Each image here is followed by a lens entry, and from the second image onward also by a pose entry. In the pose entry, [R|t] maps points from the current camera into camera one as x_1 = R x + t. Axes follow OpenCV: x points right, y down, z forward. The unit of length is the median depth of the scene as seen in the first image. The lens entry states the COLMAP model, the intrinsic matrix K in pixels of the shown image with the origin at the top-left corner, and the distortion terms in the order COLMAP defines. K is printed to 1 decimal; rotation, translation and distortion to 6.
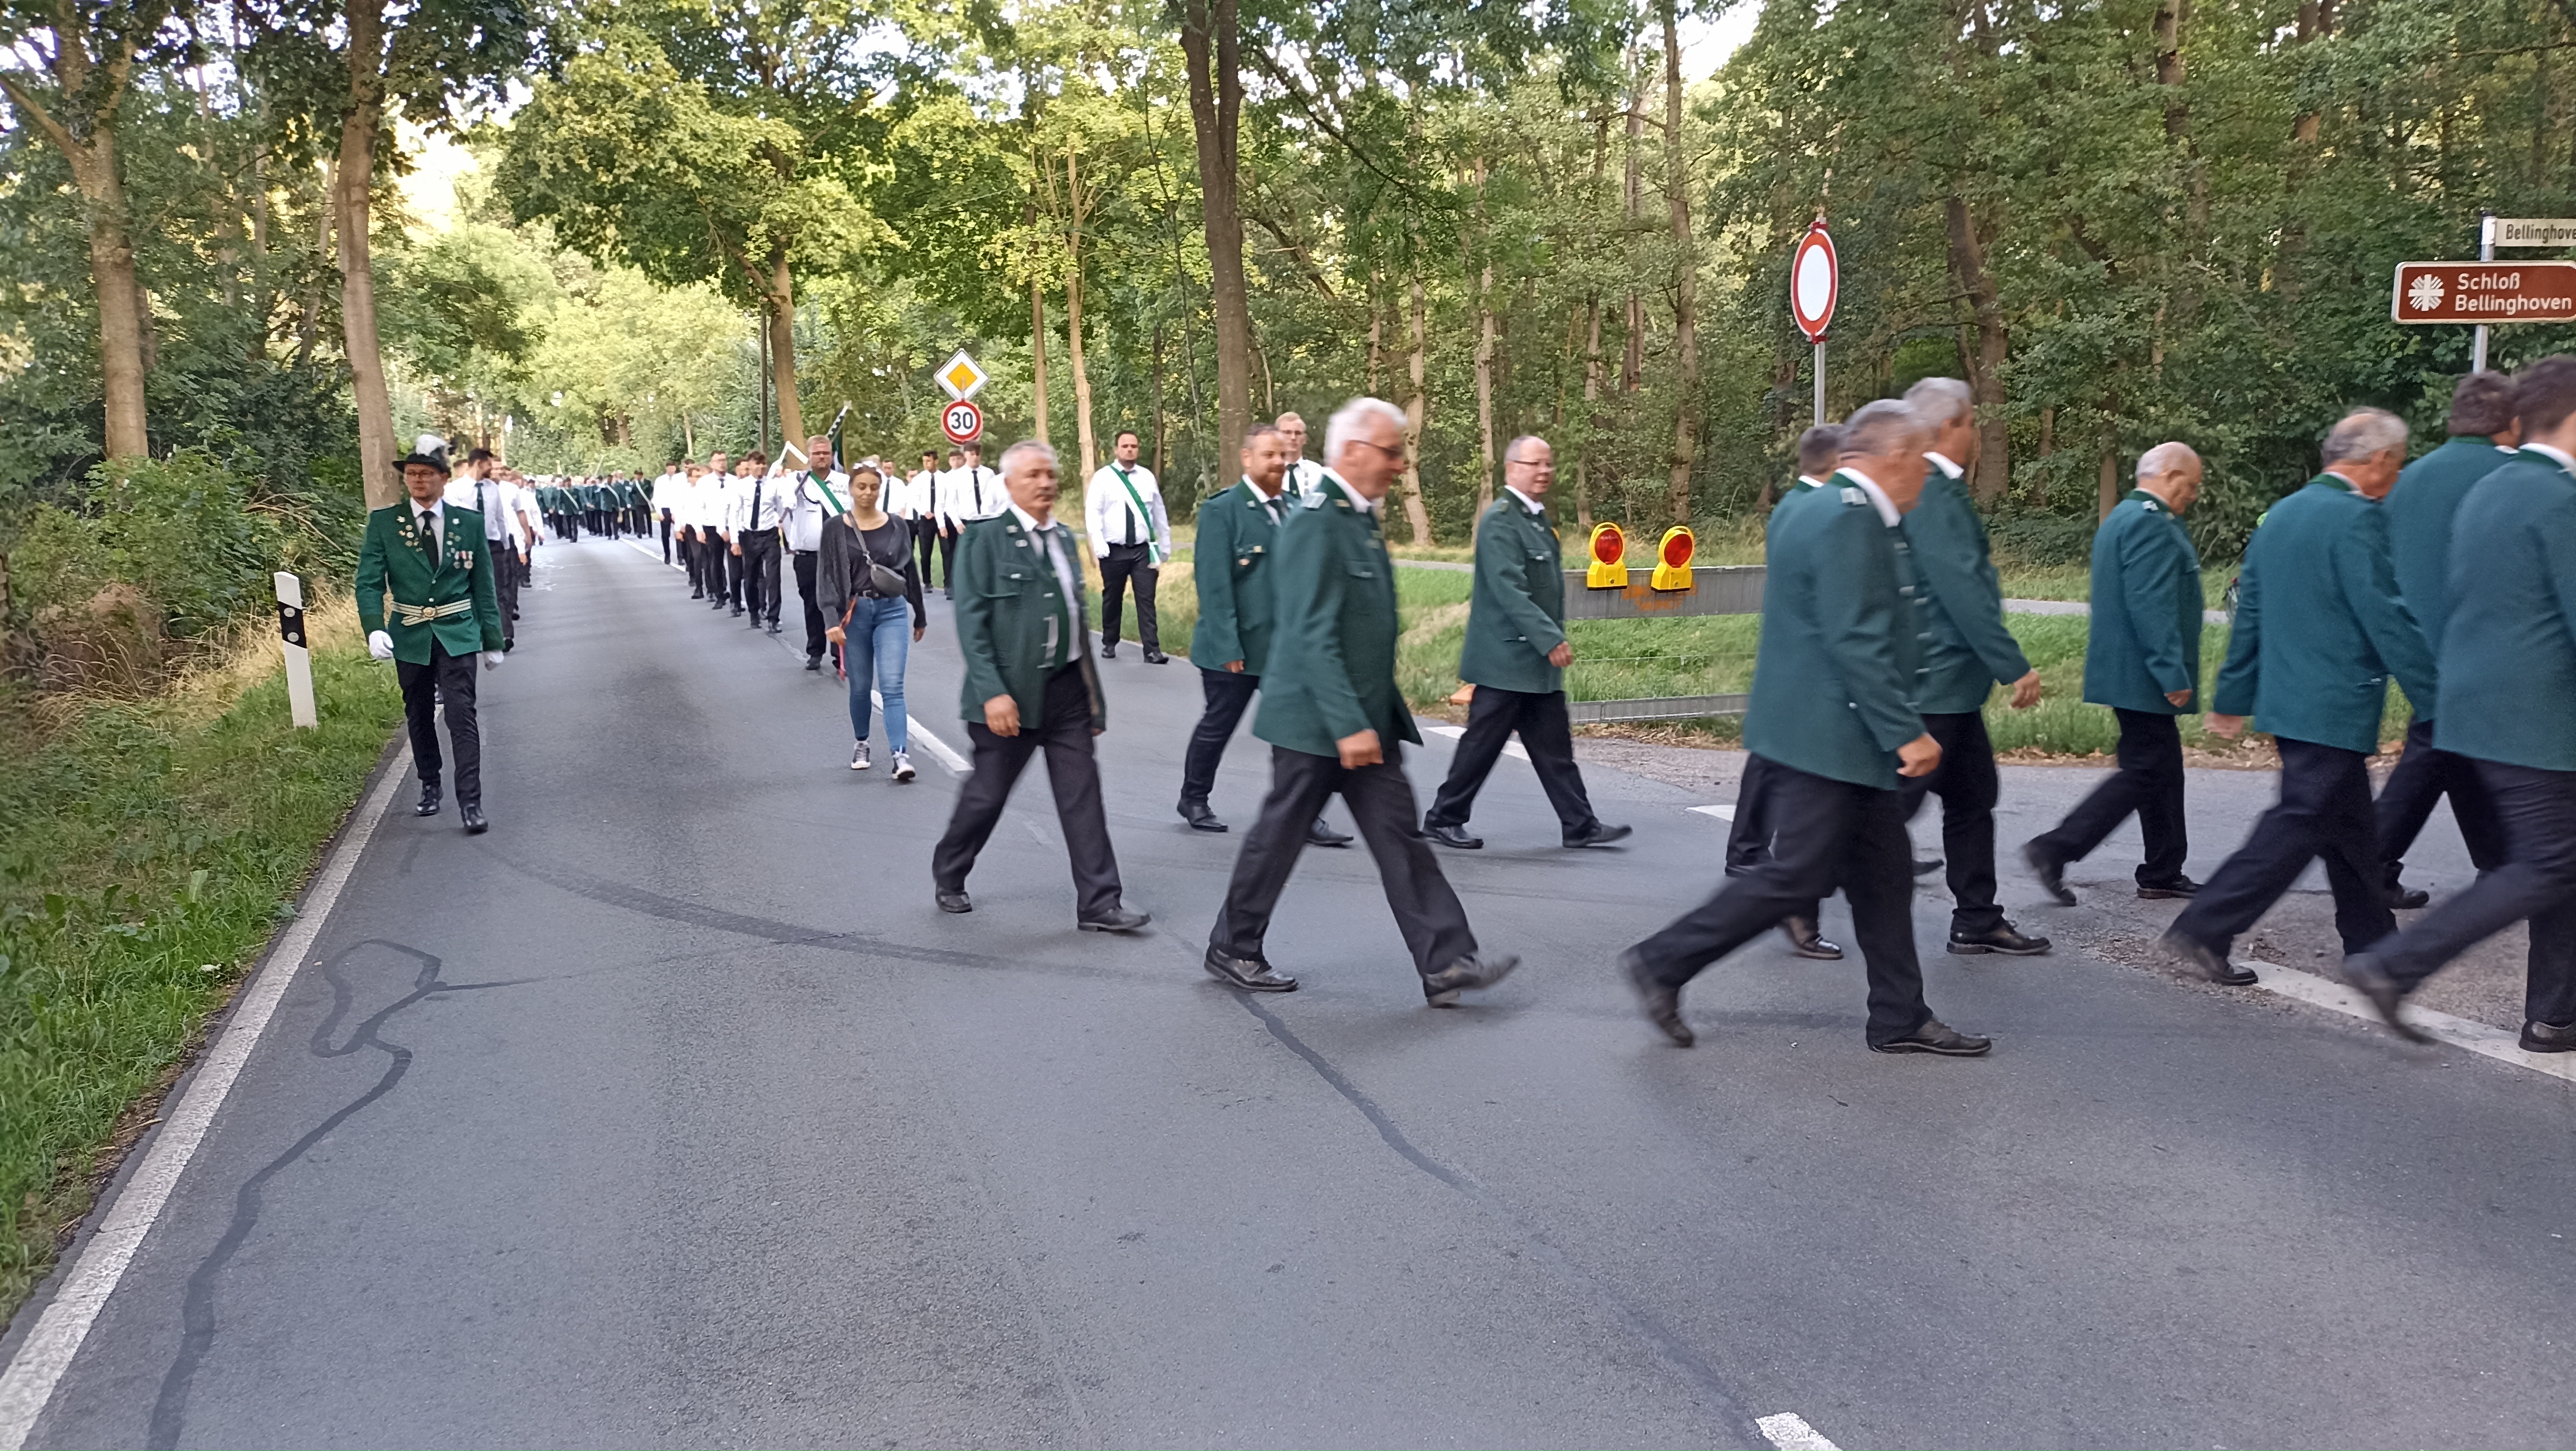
lens RADIAL K [[1872.0, 0, 1283.9], [0, 1872.0, 730.3], [0, 0, 1]] dist [0.034997, -0.025633]
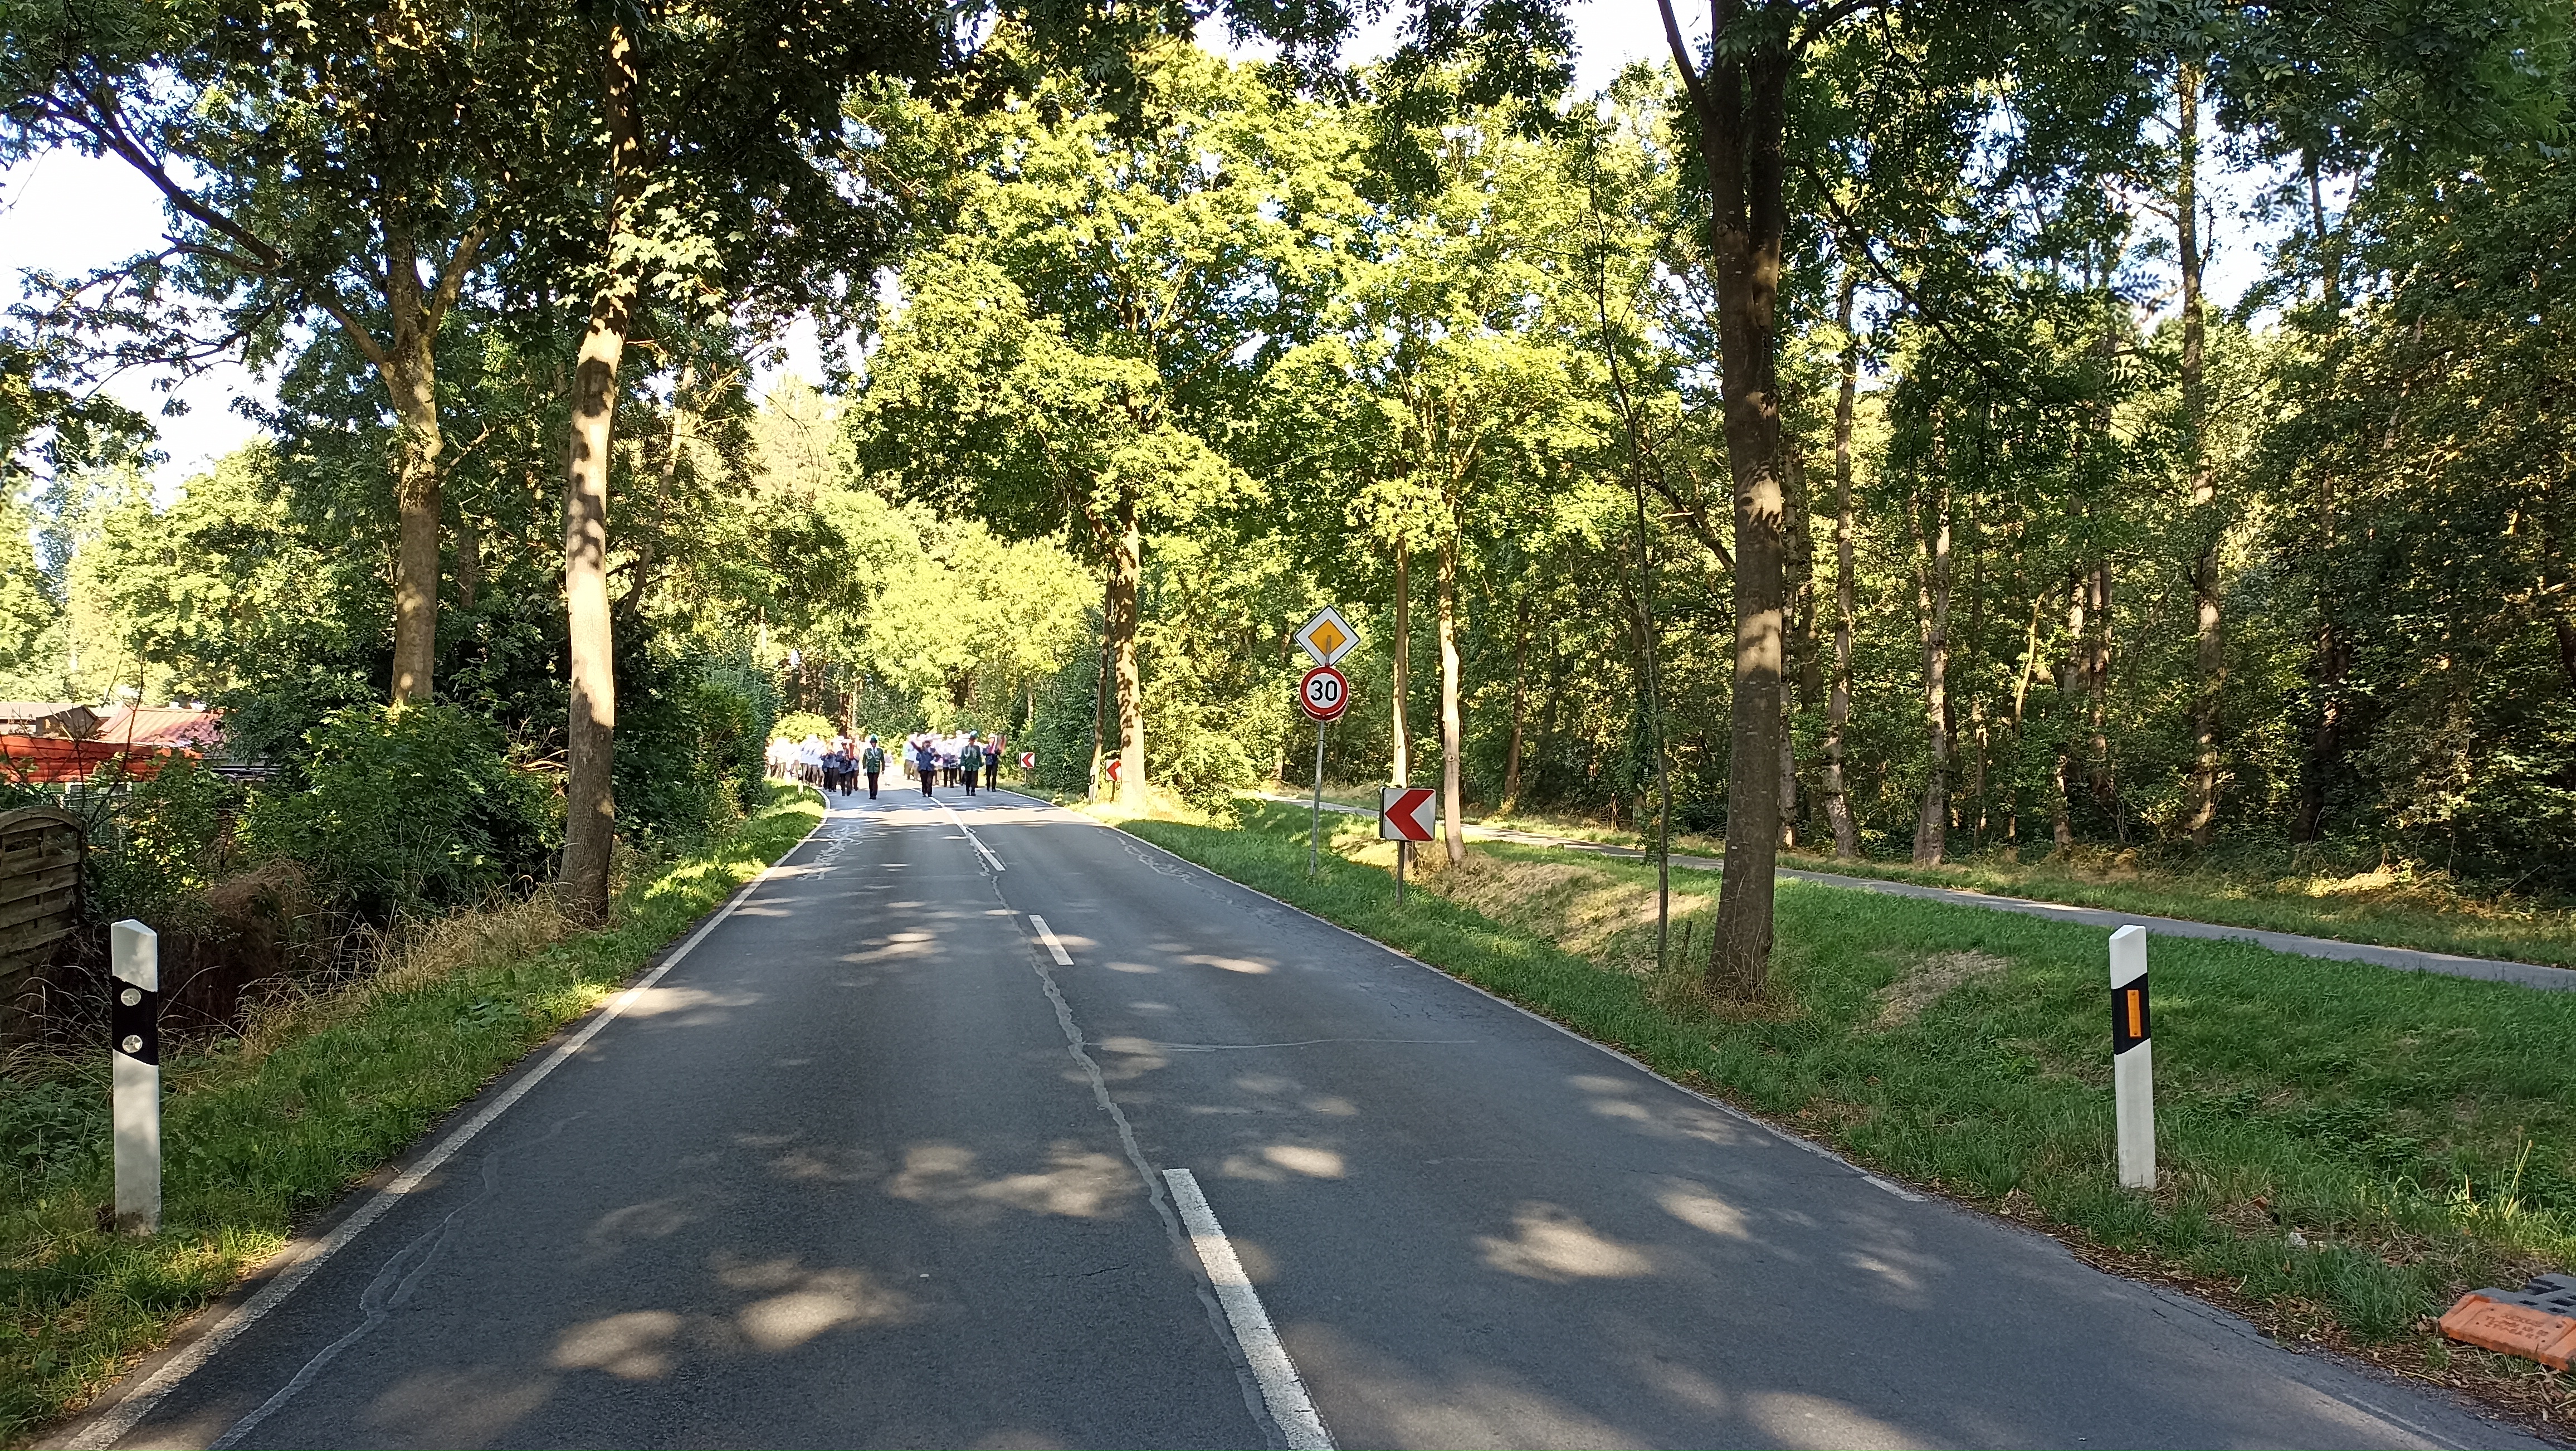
lens RADIAL K [[1875.6, 0, 1282.9], [0, 1875.6, 728.8], [0, 0, 1]] dist [0.036920, -0.030766]
pose [[0.983993, 0.035206, -0.174695, -0.065080], [-0.060547, 0.988024, -0.141923, -0.044978], [0.167606, 0.150228, 0.974341, 0.290023]]
